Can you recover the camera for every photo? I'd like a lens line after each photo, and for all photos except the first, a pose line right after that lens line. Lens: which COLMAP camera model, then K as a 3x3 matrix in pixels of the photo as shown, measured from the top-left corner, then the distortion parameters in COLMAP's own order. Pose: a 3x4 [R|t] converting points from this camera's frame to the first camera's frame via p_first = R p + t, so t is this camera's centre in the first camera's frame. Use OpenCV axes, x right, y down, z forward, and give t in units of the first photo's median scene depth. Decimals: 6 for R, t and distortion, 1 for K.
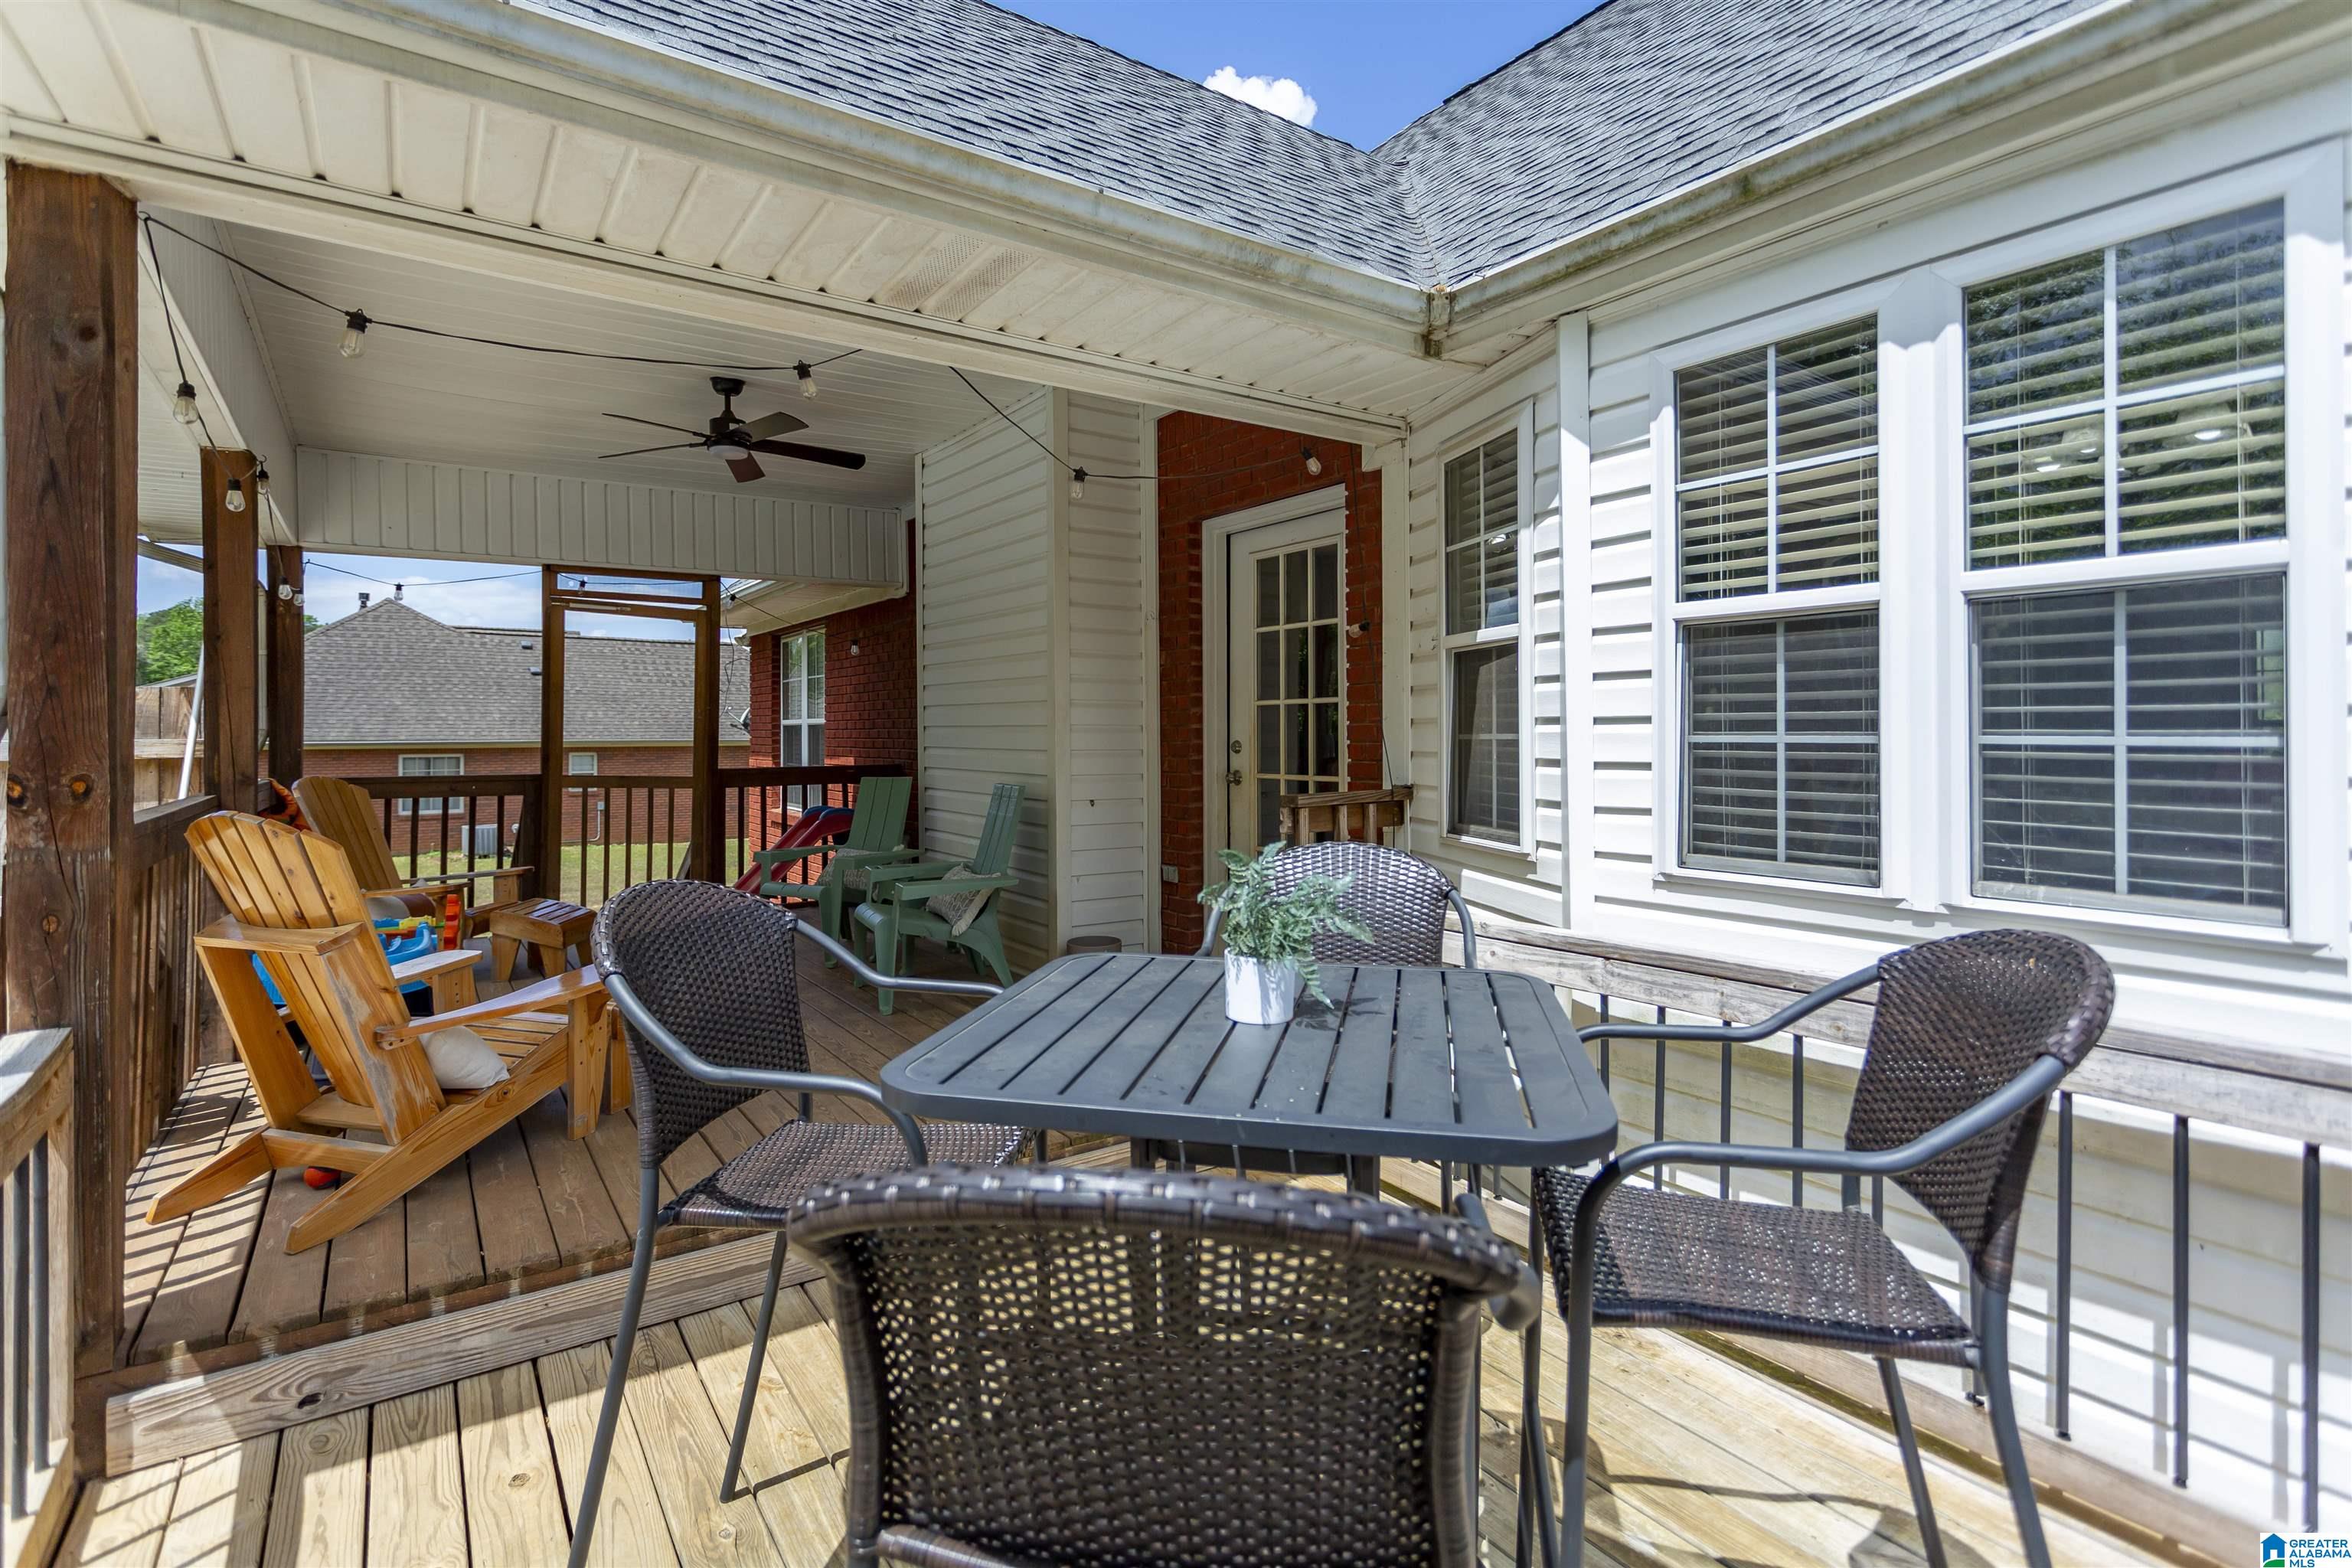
lens RADIAL K [[1122.8, 0, 1153.0], [0, 1122.8, 725.1], [0, 0, 1]] dist [0.002881, -0.000160]
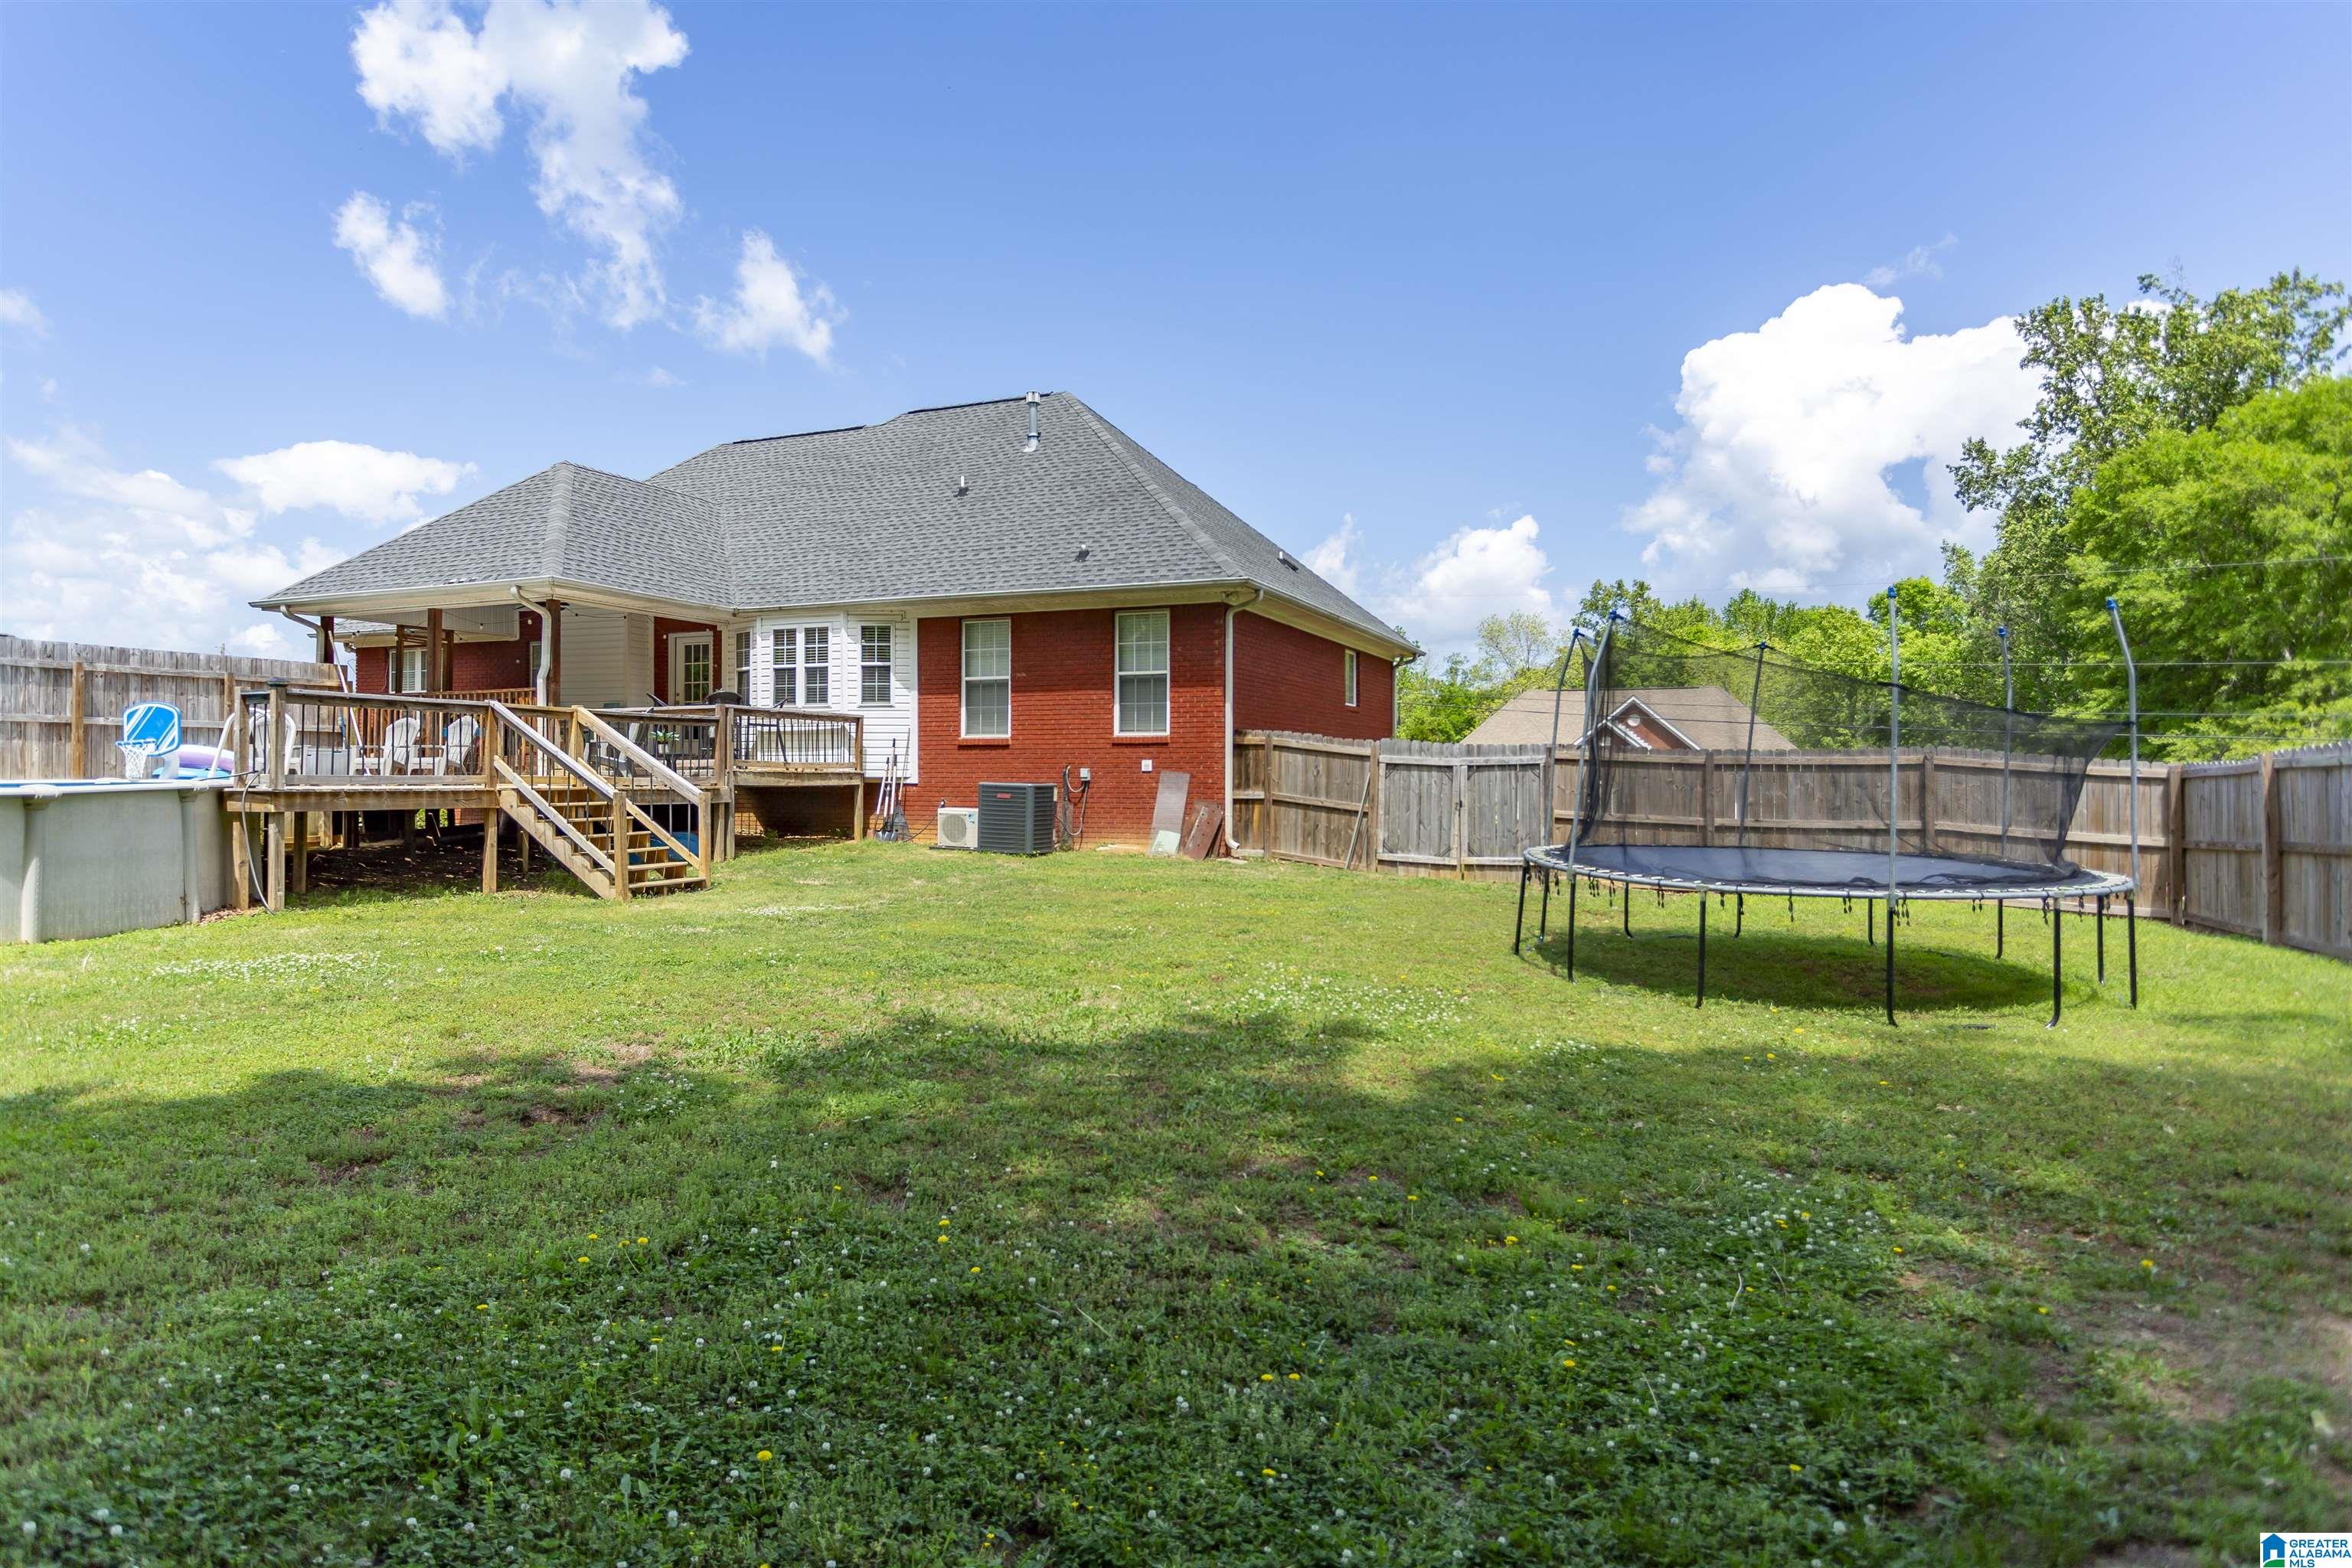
lens RADIAL K [[1321.1, 0, 1173.0], [0, 1321.1, 782.8], [0, 0, 1]] dist [-0.013193, 0.004062]
pose [[0.833172, 0.002225, 0.553009, -1.440570], [-0.010232, 0.999883, 0.011394, 0.363708], [-0.552919, -0.015151, 0.833097, -5.249490]]
